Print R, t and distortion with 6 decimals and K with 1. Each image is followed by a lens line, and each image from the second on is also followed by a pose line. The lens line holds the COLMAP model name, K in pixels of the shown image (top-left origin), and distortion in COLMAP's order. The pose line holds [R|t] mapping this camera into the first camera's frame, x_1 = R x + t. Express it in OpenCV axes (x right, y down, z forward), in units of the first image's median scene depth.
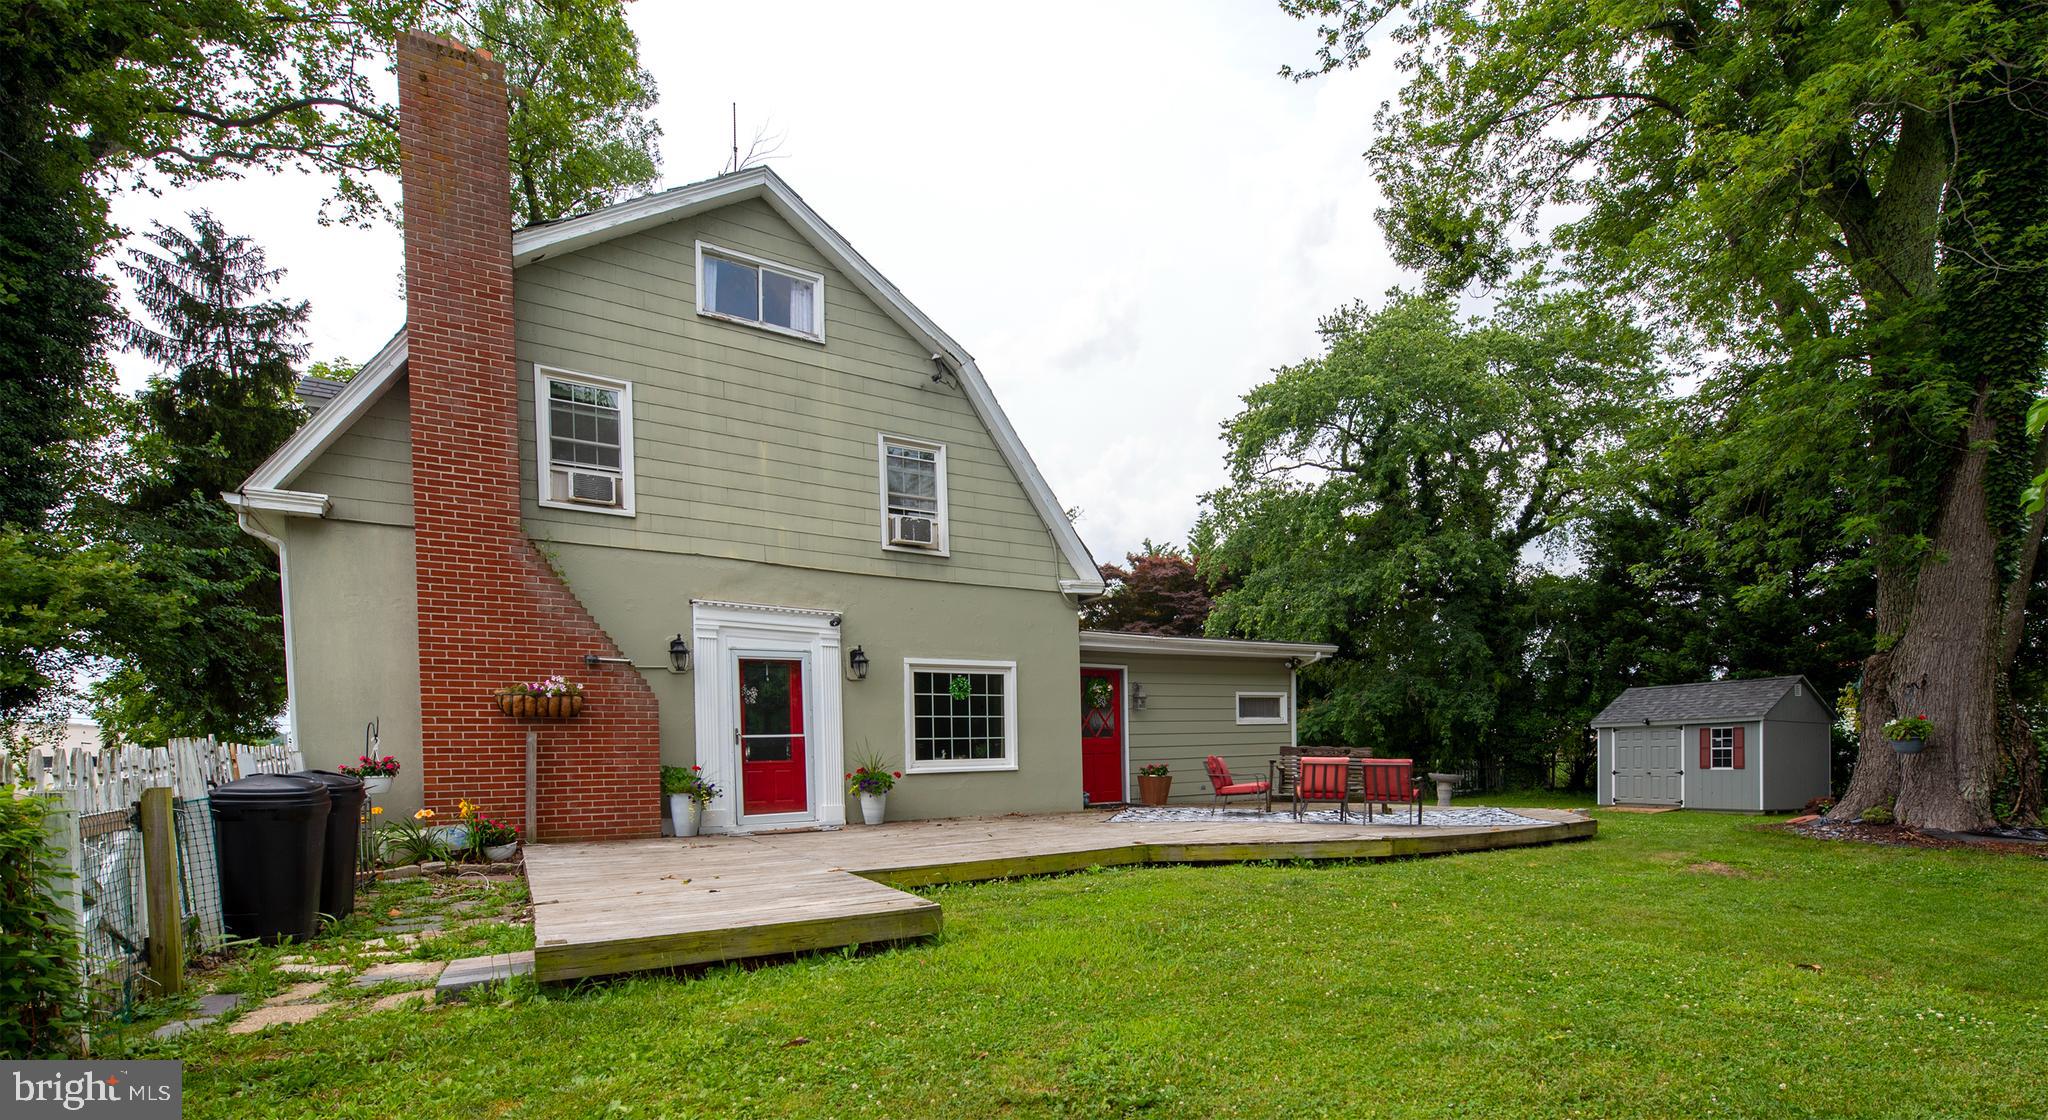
lens RADIAL K [[899.7, 0, 1083.5], [0, 899.7, 776.2], [0, 0, 1]] dist [0.003314, 0.001828]
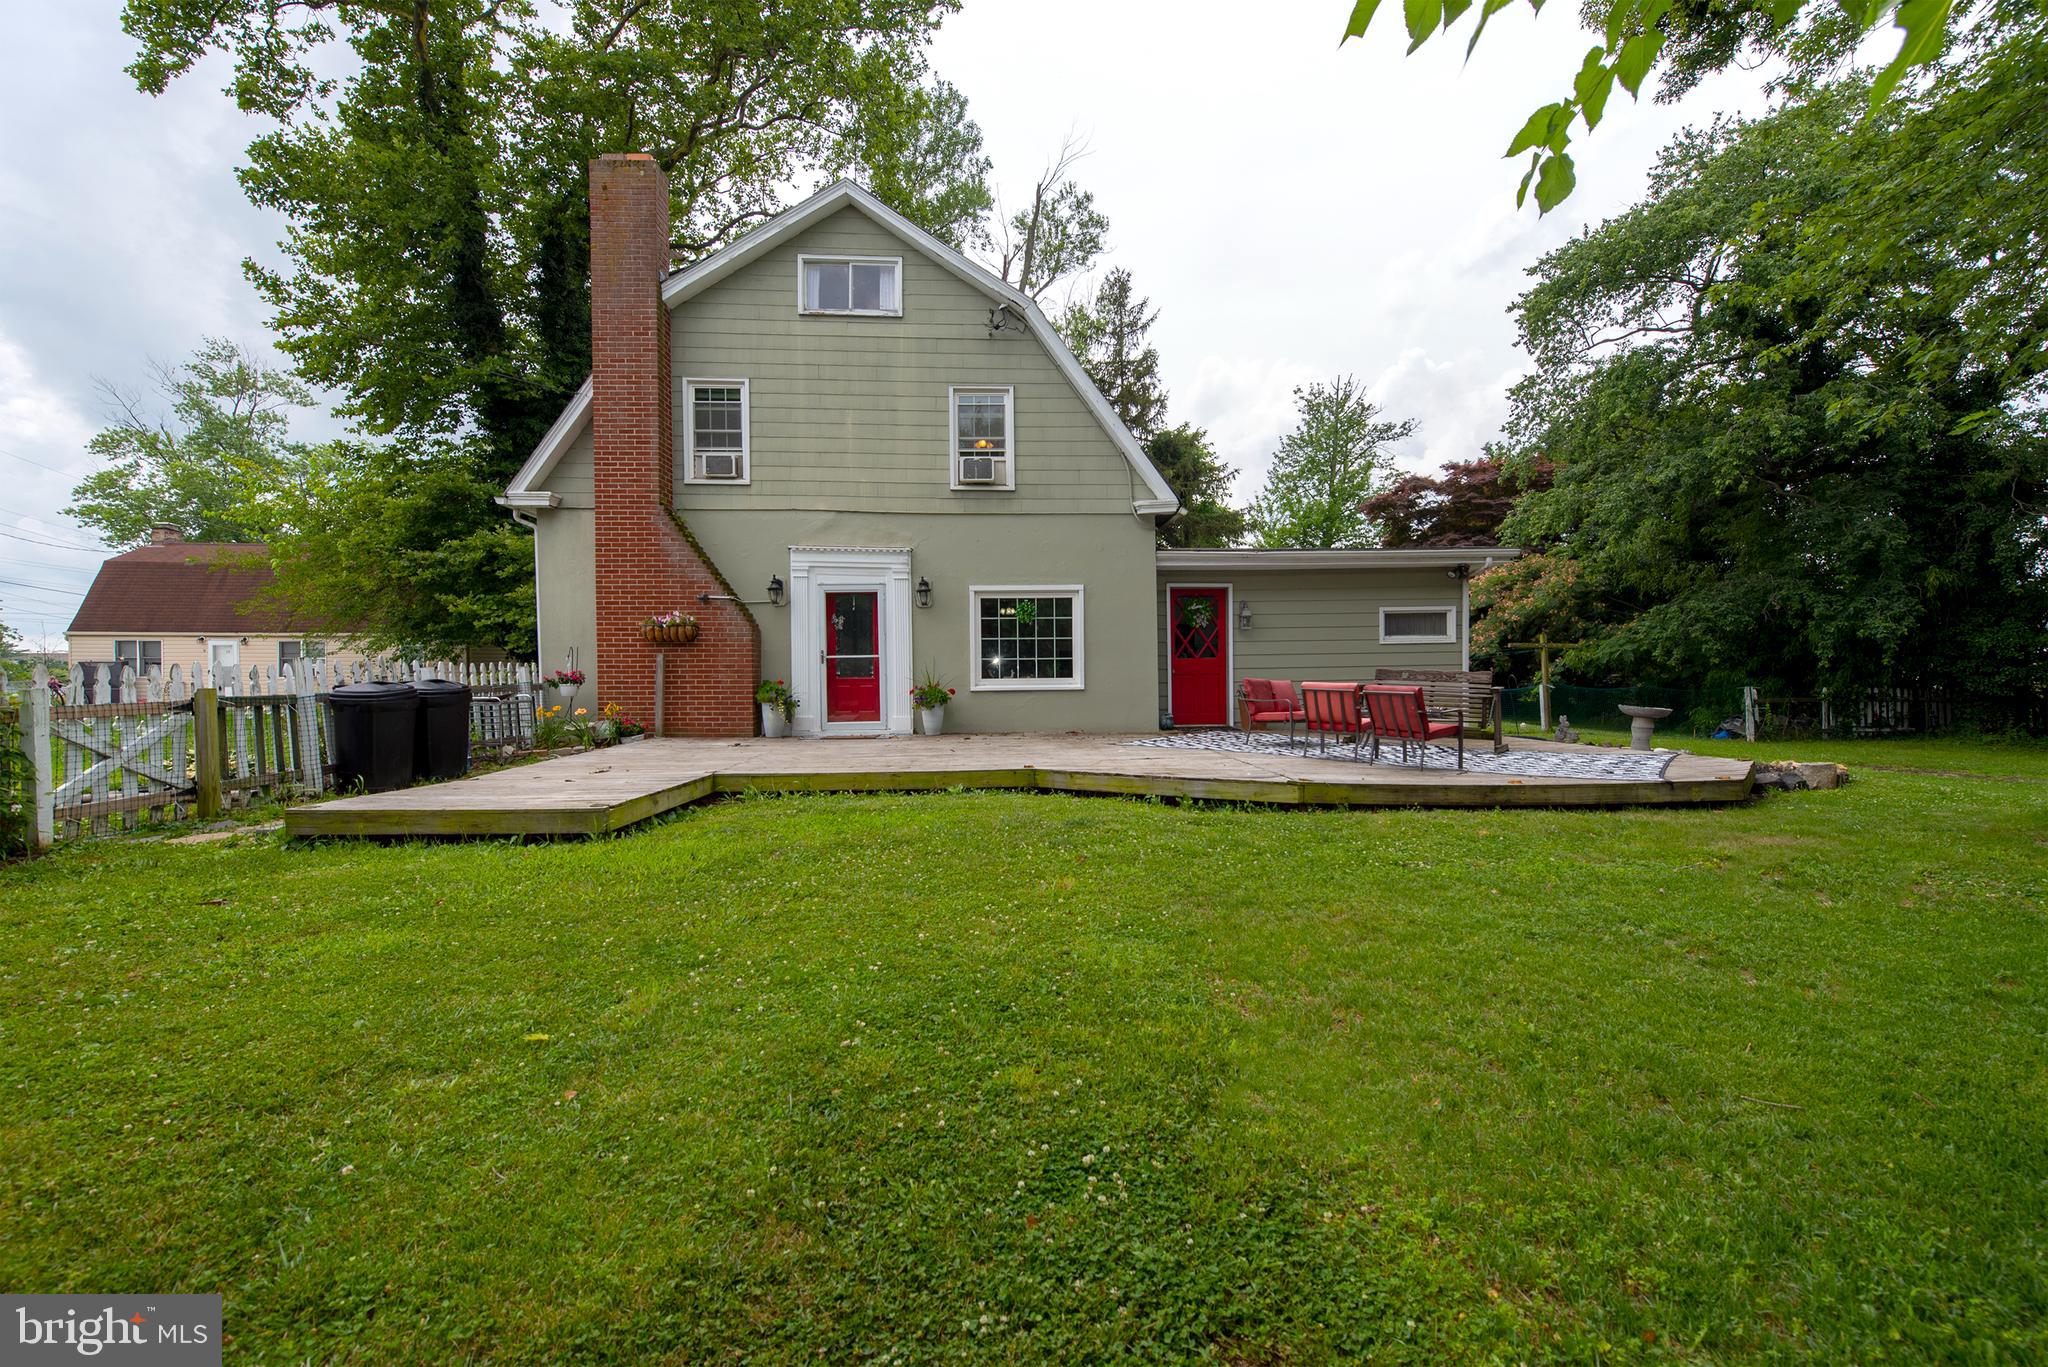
lens RADIAL K [[816.9, 0, 1029.1], [0, 816.9, 690.1], [0, 0, 1]] dist [0.005818, -0.000686]
pose [[0.869690, 0.021860, -0.493113, 0.365654], [-0.022840, 0.999731, 0.004037, -0.009490], [0.493069, 0.007752, 0.869956, 0.166692]]
